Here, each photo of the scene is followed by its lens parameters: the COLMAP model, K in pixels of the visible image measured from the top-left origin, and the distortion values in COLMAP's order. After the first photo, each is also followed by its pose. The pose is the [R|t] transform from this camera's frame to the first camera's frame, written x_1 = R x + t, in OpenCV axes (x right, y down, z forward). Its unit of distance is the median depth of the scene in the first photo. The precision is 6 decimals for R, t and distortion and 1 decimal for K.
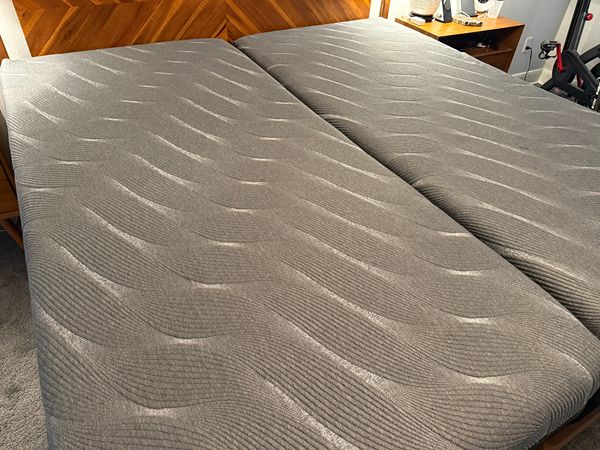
lens RADIAL K [[417.7, 0, 300.0], [0, 417.7, 224.7], [0, 0, 1]] dist [0.027327, -0.043604]
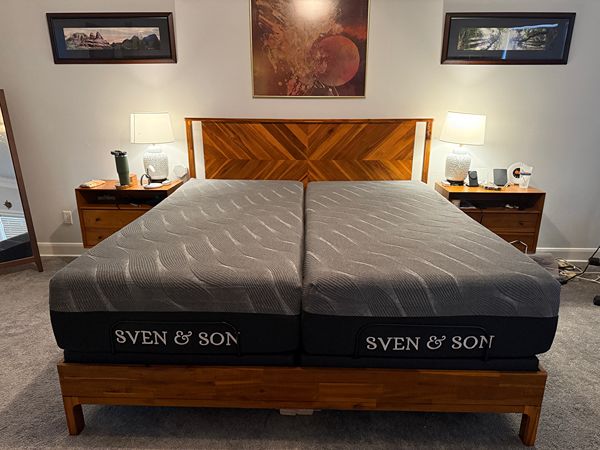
lens RADIAL K [[417.7, 0, 304.6], [0, 417.7, 223.2], [0, 0, 1]] dist [0.027327, -0.043604]
pose [[0.863401, 0.095708, -0.495357, 1.103639], [-0.298592, 0.888358, -0.348802, 0.478193], [0.406671, 0.449066, 0.795587, -0.438541]]
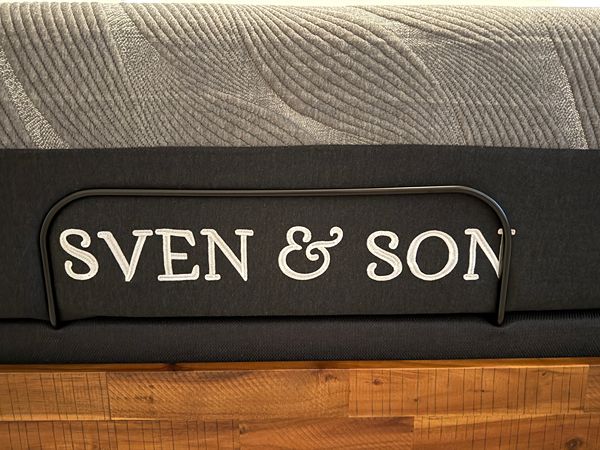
lens RADIAL K [[417.7, 0, 301.7], [0, 417.7, 225.0], [0, 0, 1]] dist [0.027327, -0.043604]
pose [[0.878412, 0.033665, -0.476717, 0.328679], [-0.269217, 0.859039, -0.435402, 0.589707], [0.394861, 0.510802, 0.763653, 0.317191]]
